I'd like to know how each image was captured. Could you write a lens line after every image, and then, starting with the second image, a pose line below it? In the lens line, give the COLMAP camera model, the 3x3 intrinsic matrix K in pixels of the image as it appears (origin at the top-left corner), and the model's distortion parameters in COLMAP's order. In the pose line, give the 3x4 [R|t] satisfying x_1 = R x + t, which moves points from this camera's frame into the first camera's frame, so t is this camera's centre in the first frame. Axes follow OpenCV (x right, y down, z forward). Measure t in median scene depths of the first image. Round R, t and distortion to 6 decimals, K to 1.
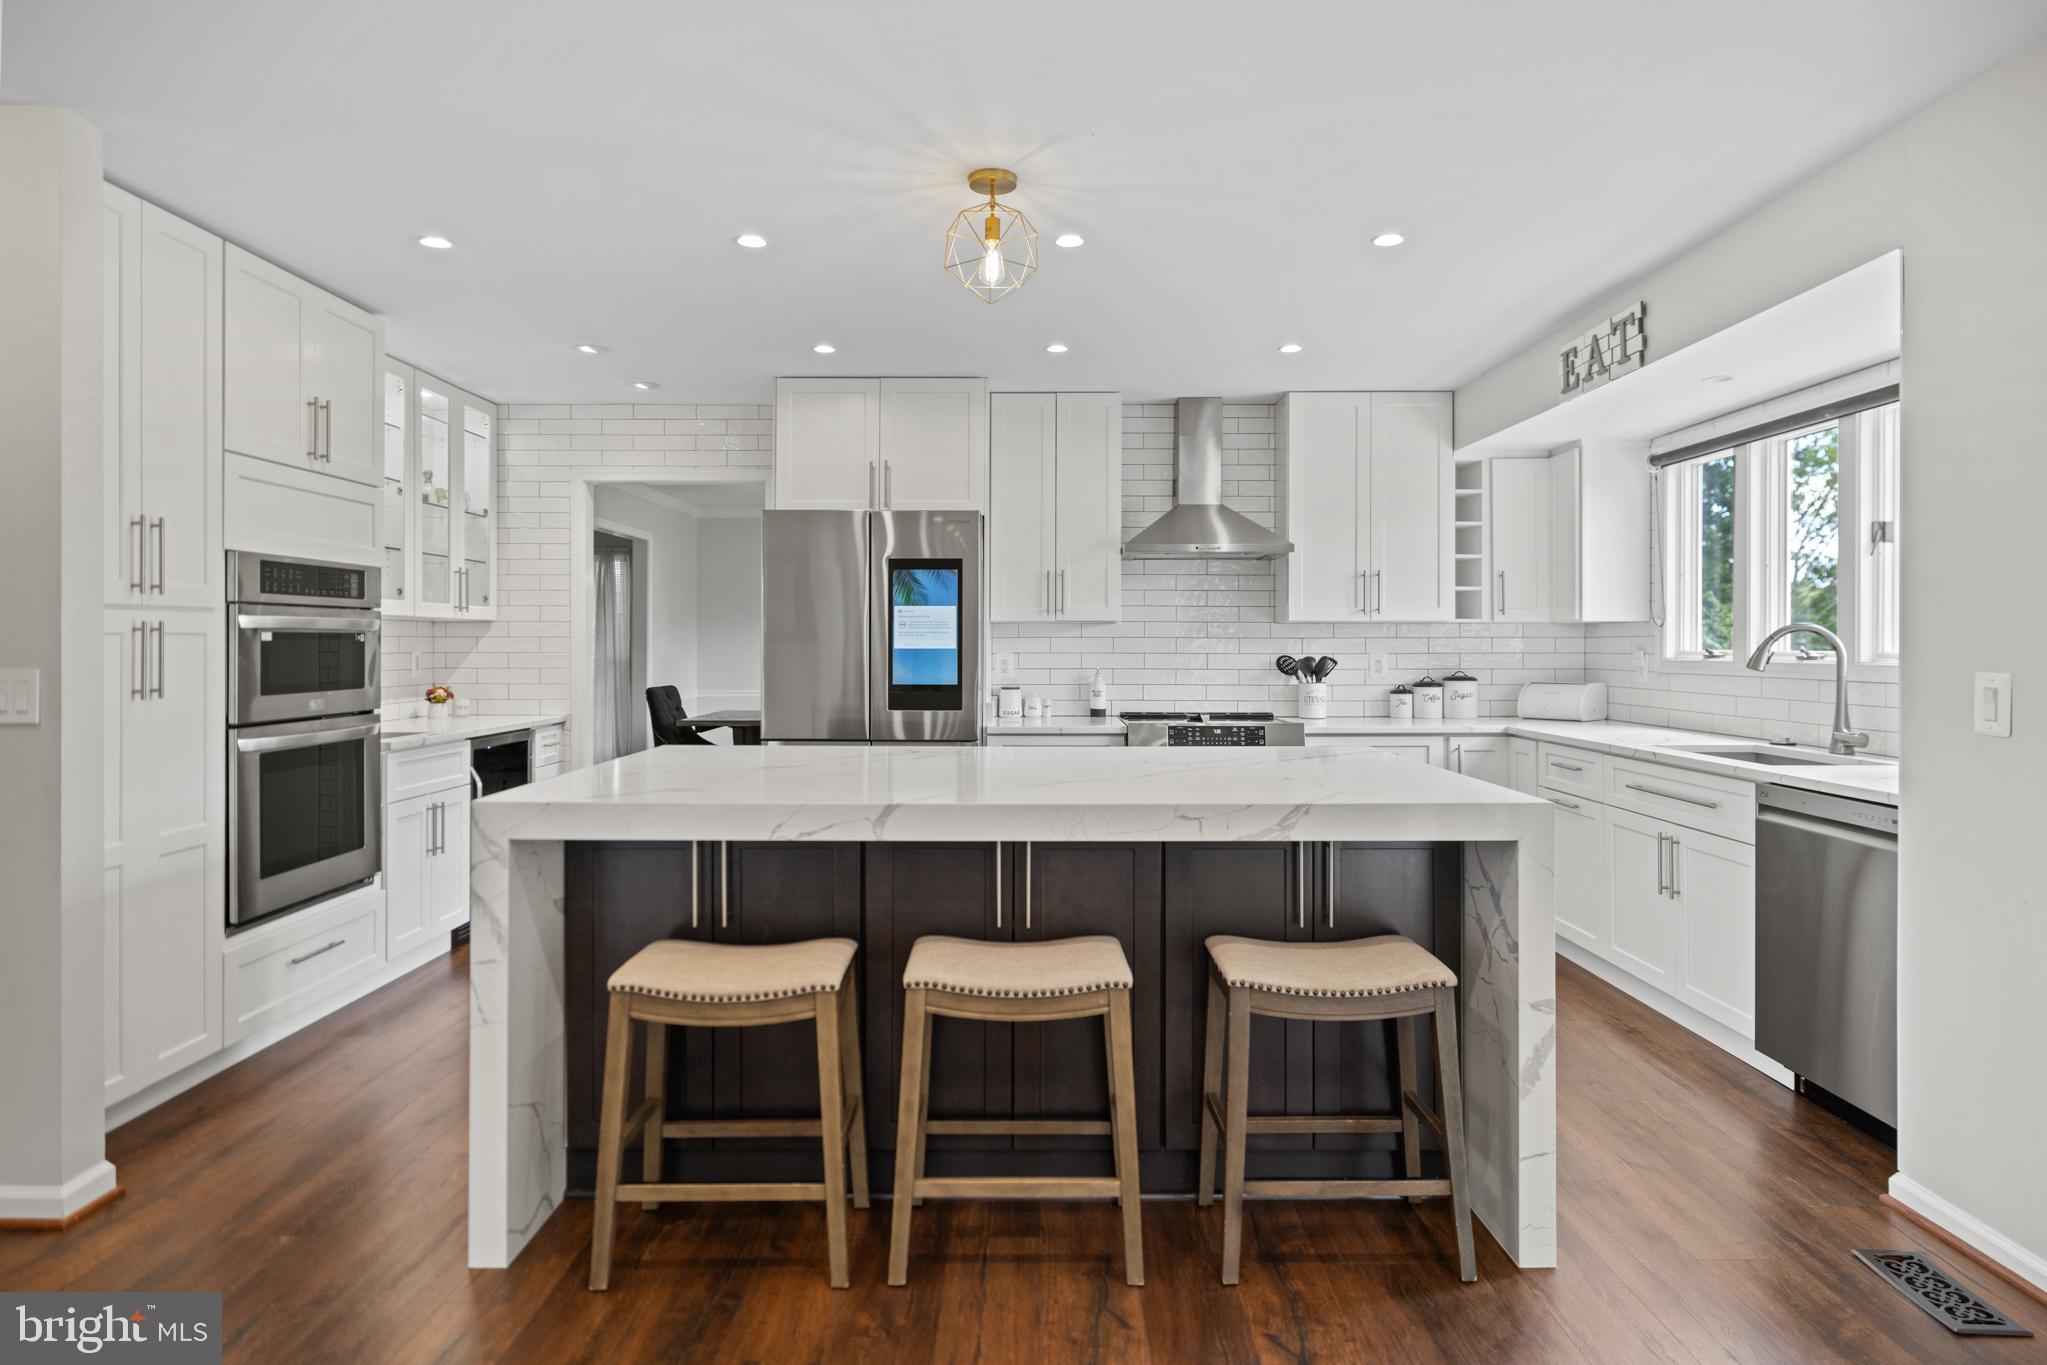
lens RADIAL K [[1145.9, 0, 1014.6], [0, 1145.9, 636.3], [0, 0, 1]] dist [0.005749, -0.000146]
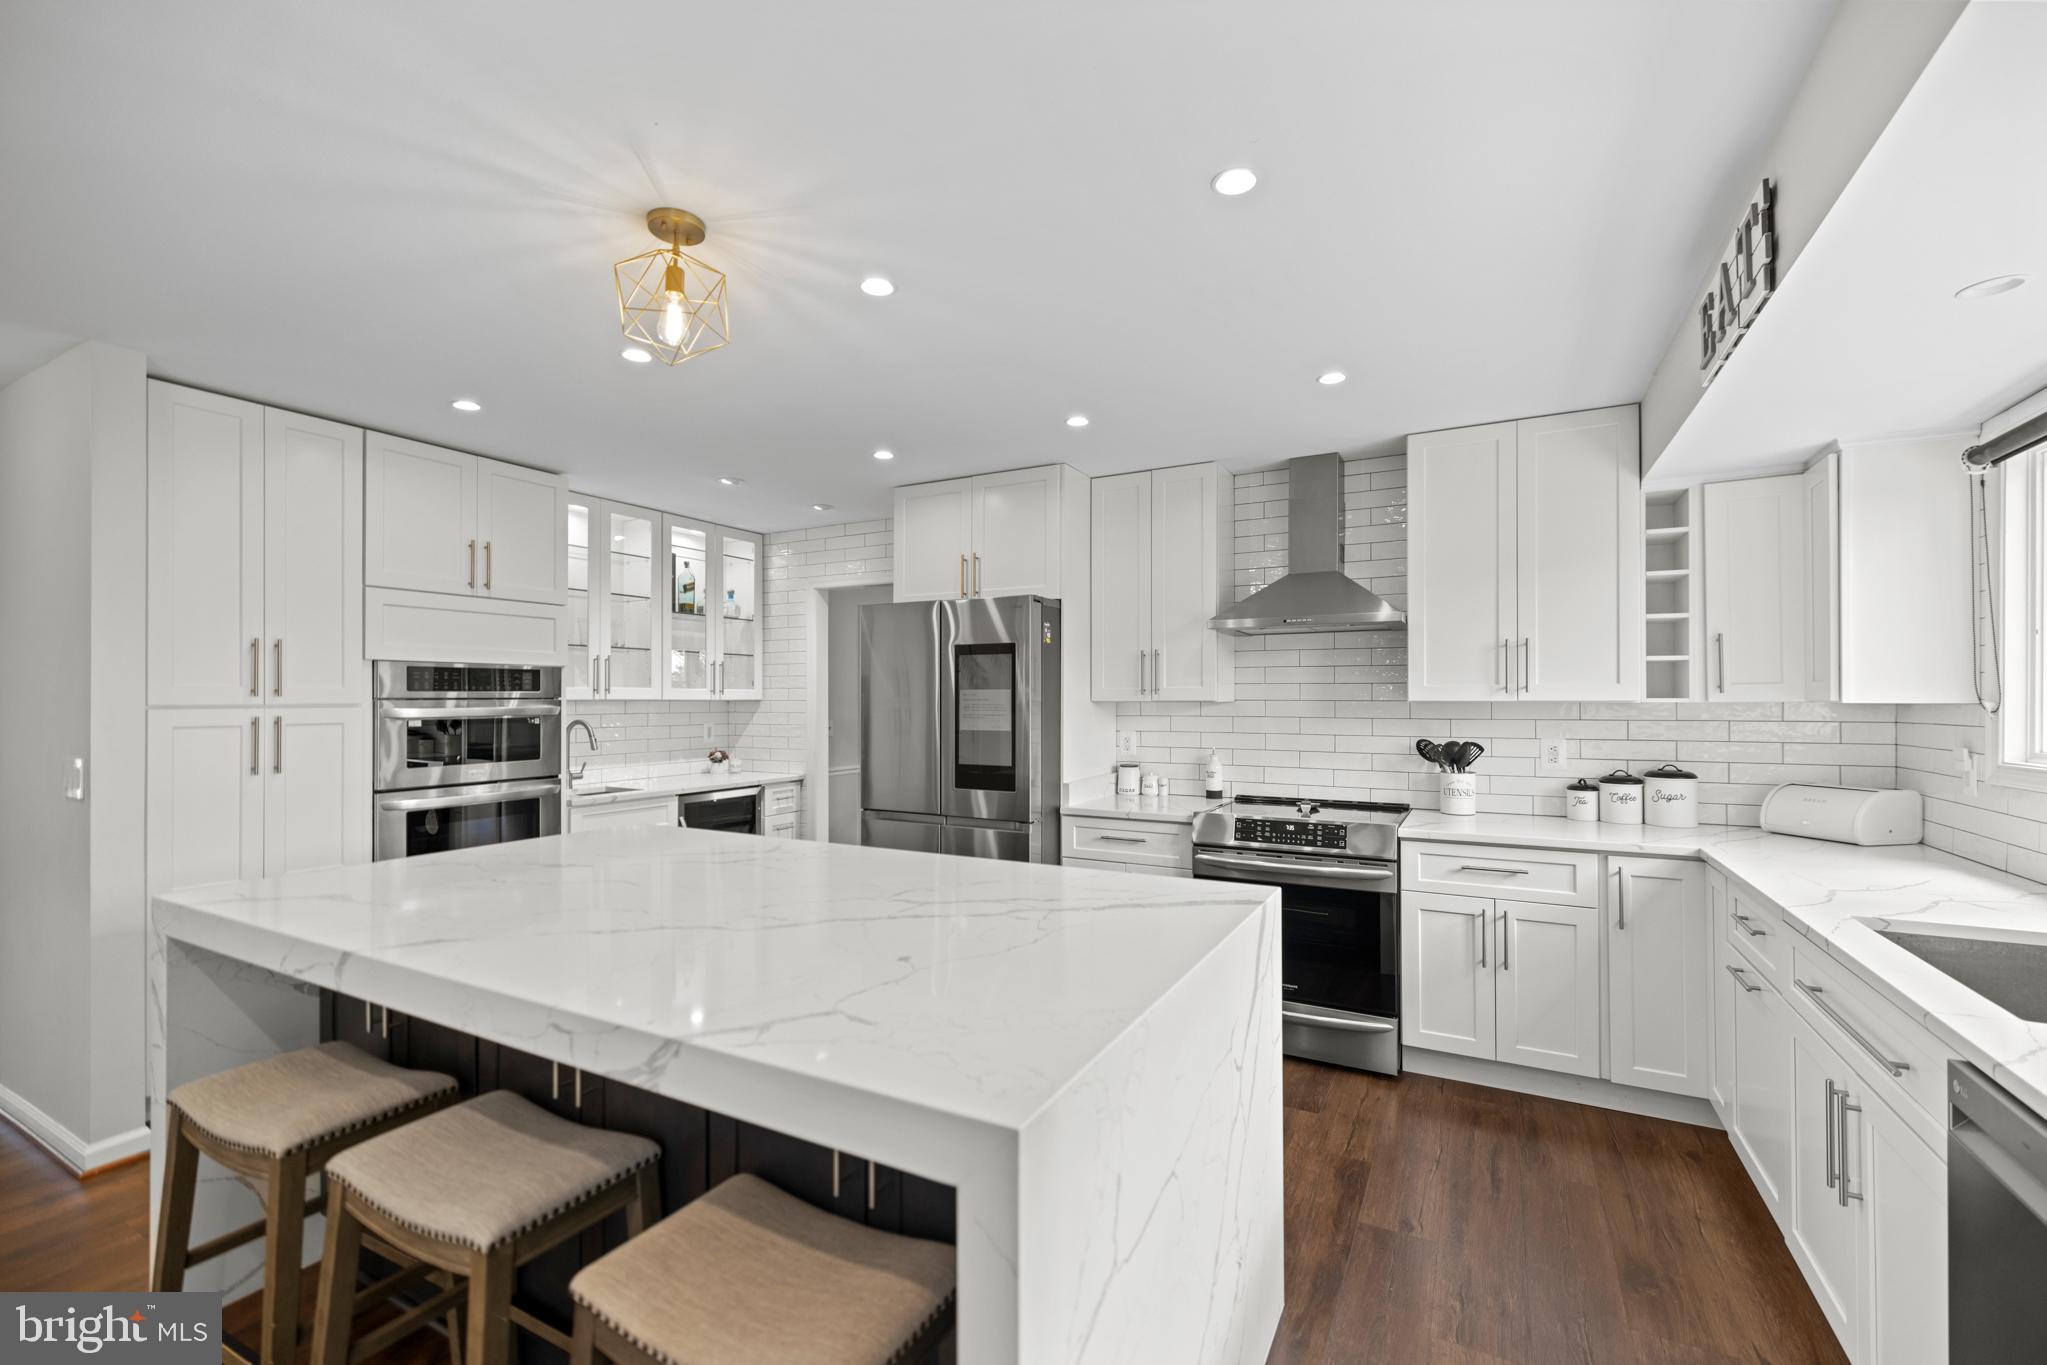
lens RADIAL K [[857.8, 0, 1022.0], [0, 857.8, 691.5], [0, 0, 1]] dist [0.001988, 0.000660]
pose [[0.882654, -0.005876, -0.469986, 0.317029], [0.004703, 0.999982, -0.003670, -0.021695], [0.470000, 0.001029, 0.882666, 0.327837]]
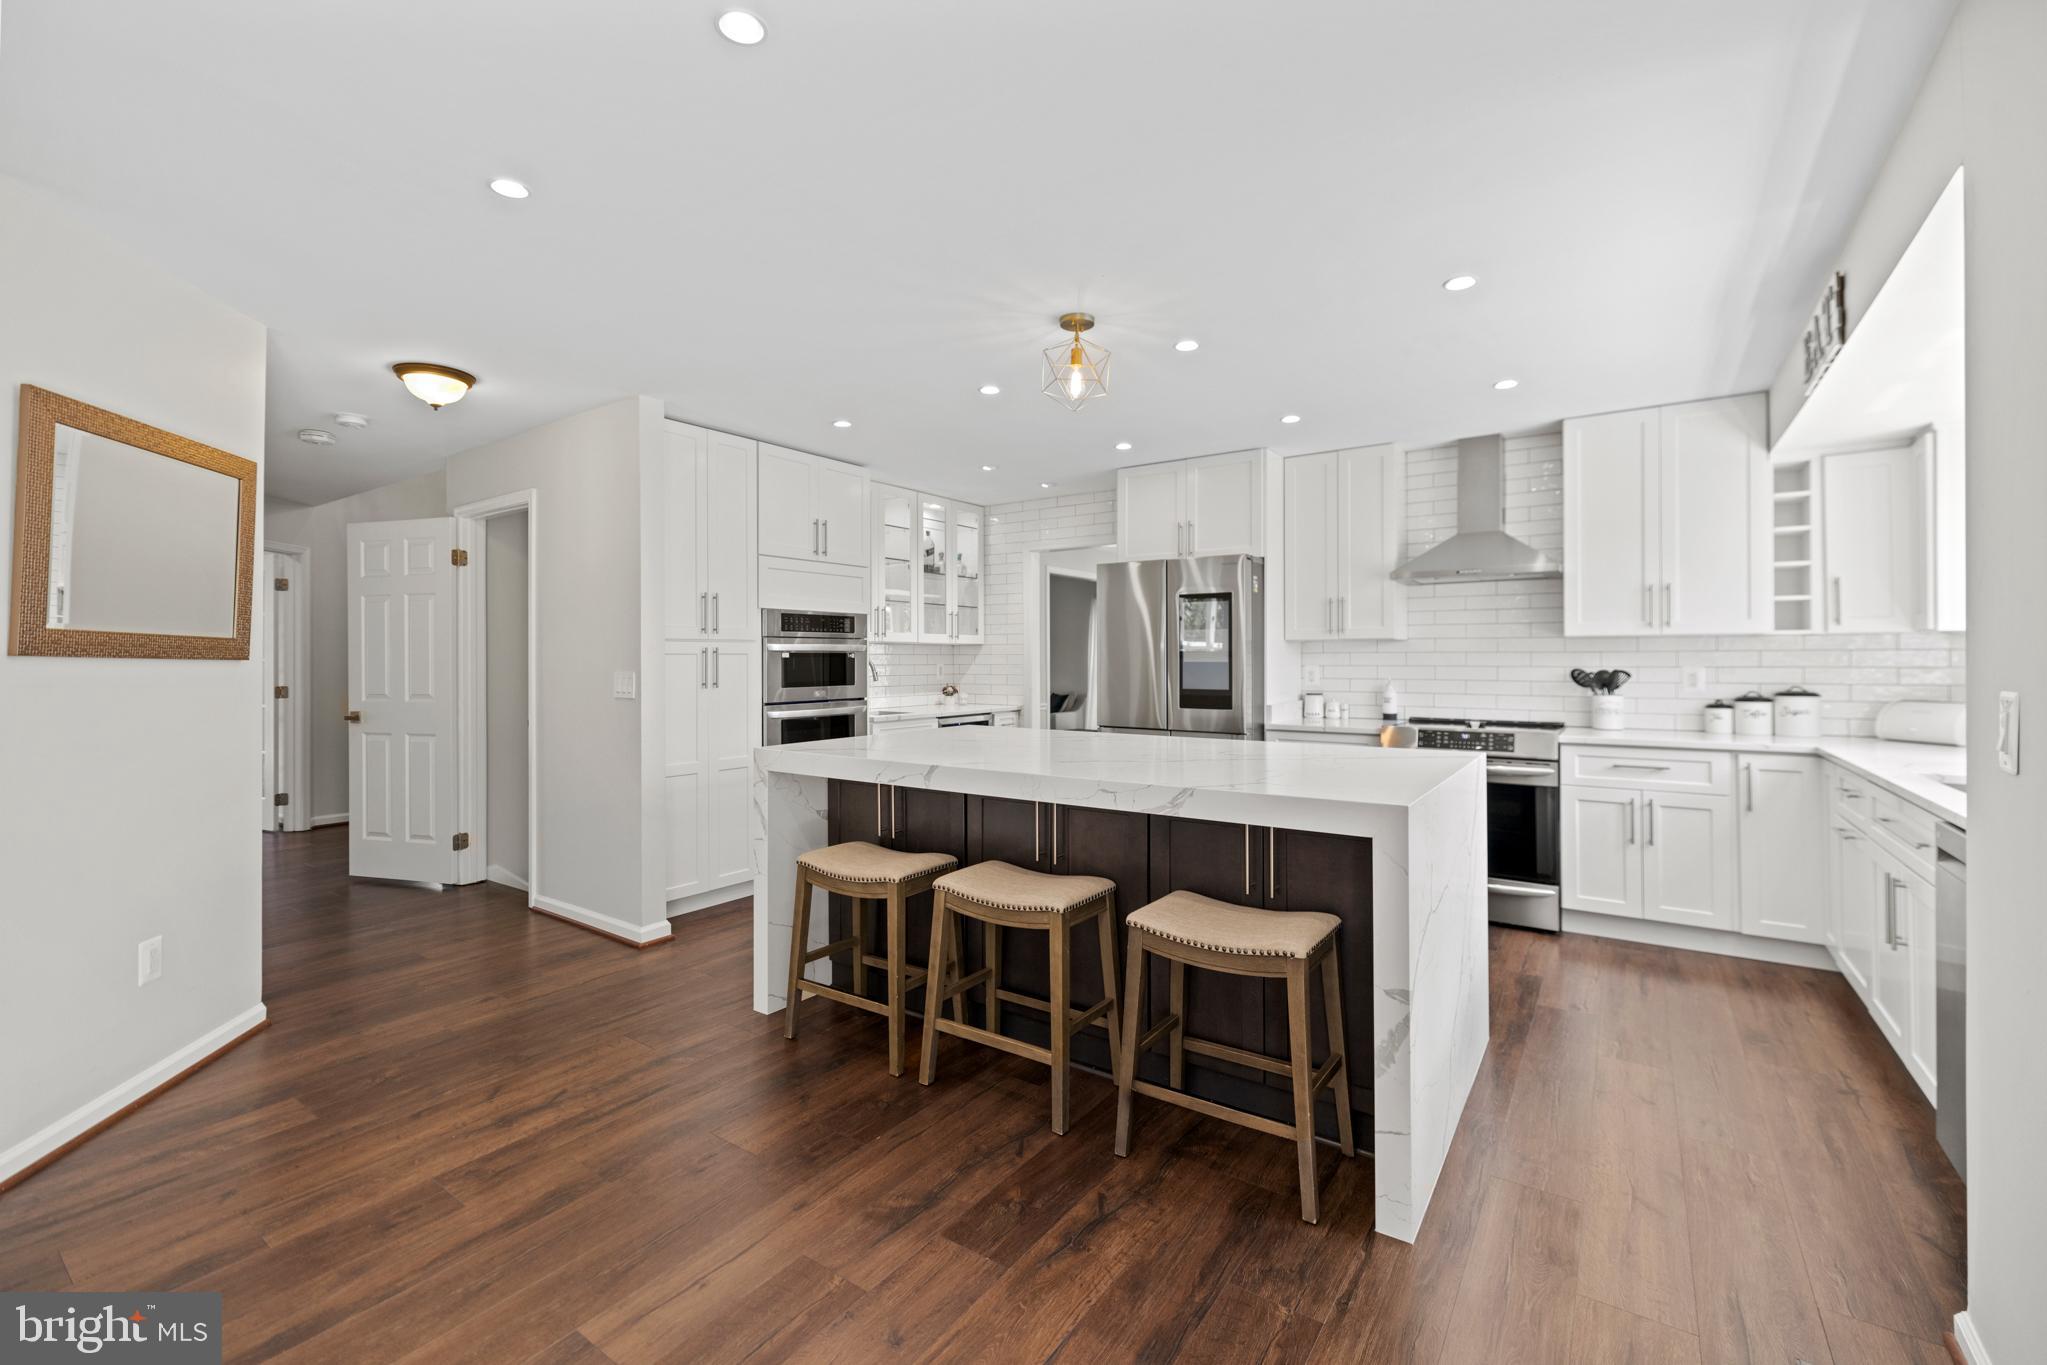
lens RADIAL K [[862.9, 0, 1021.4], [0, 862.9, 650.0], [0, 0, 1]] dist [0.003828, 0.000352]
pose [[0.823717, -0.007929, -0.566946, 0.308387], [0.005892, 0.999968, -0.005424, 0.001117], [0.566971, 0.001128, 0.823737, 0.066004]]
